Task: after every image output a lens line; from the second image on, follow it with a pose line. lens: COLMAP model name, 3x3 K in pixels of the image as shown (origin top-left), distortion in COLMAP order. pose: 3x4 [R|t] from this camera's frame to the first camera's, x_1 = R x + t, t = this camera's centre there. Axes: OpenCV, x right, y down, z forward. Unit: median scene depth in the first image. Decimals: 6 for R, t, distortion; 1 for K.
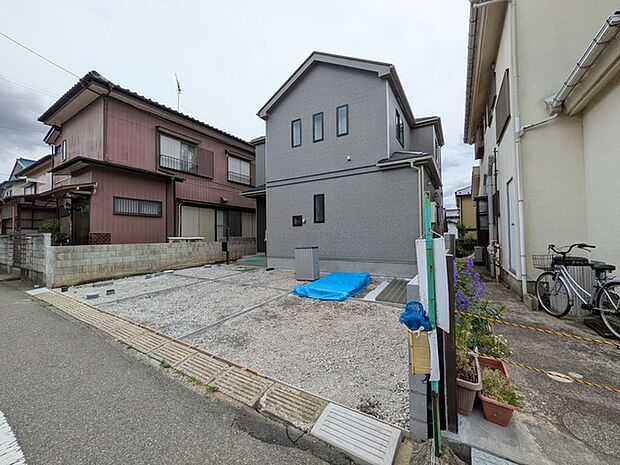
lens RADIAL K [[245.4, 0, 309.9], [0, 245.4, 231.0], [0, 0, 1]] dist [-0.001313, 0.000872]
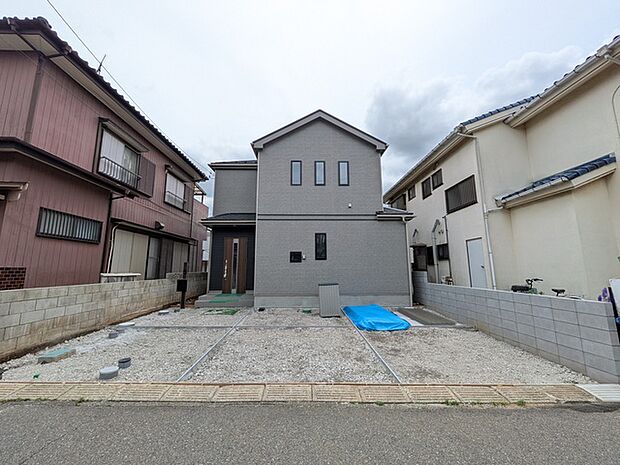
lens RADIAL K [[245.4, 0, 312.3], [0, 245.4, 230.2], [0, 0, 1]] dist [-0.001313, 0.000872]
pose [[0.842058, 0.092070, 0.531471, -0.541044], [-0.017560, 0.989481, -0.143592, -0.006847], [-0.539101, 0.111580, 0.834817, 0.115749]]
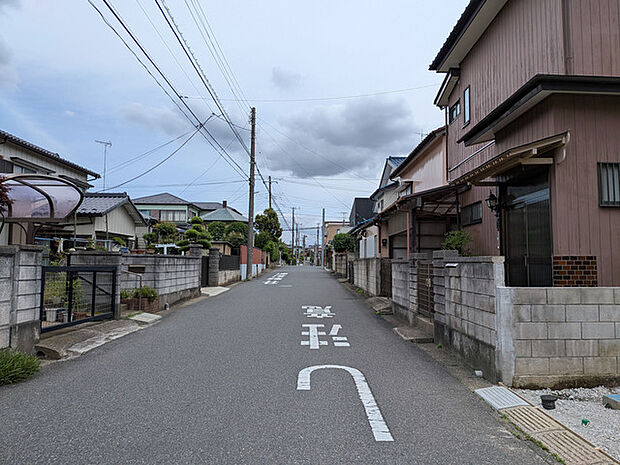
lens RADIAL K [[443.3, 0, 315.6], [0, 443.3, 234.6], [0, 0, 1]] dist [-0.000773, -0.006612]
pose [[0.533809, -0.040721, -0.844624, -0.439716], [0.005986, 0.998997, -0.044381, 0.003111], [0.845584, 0.018635, 0.533517, 0.232200]]
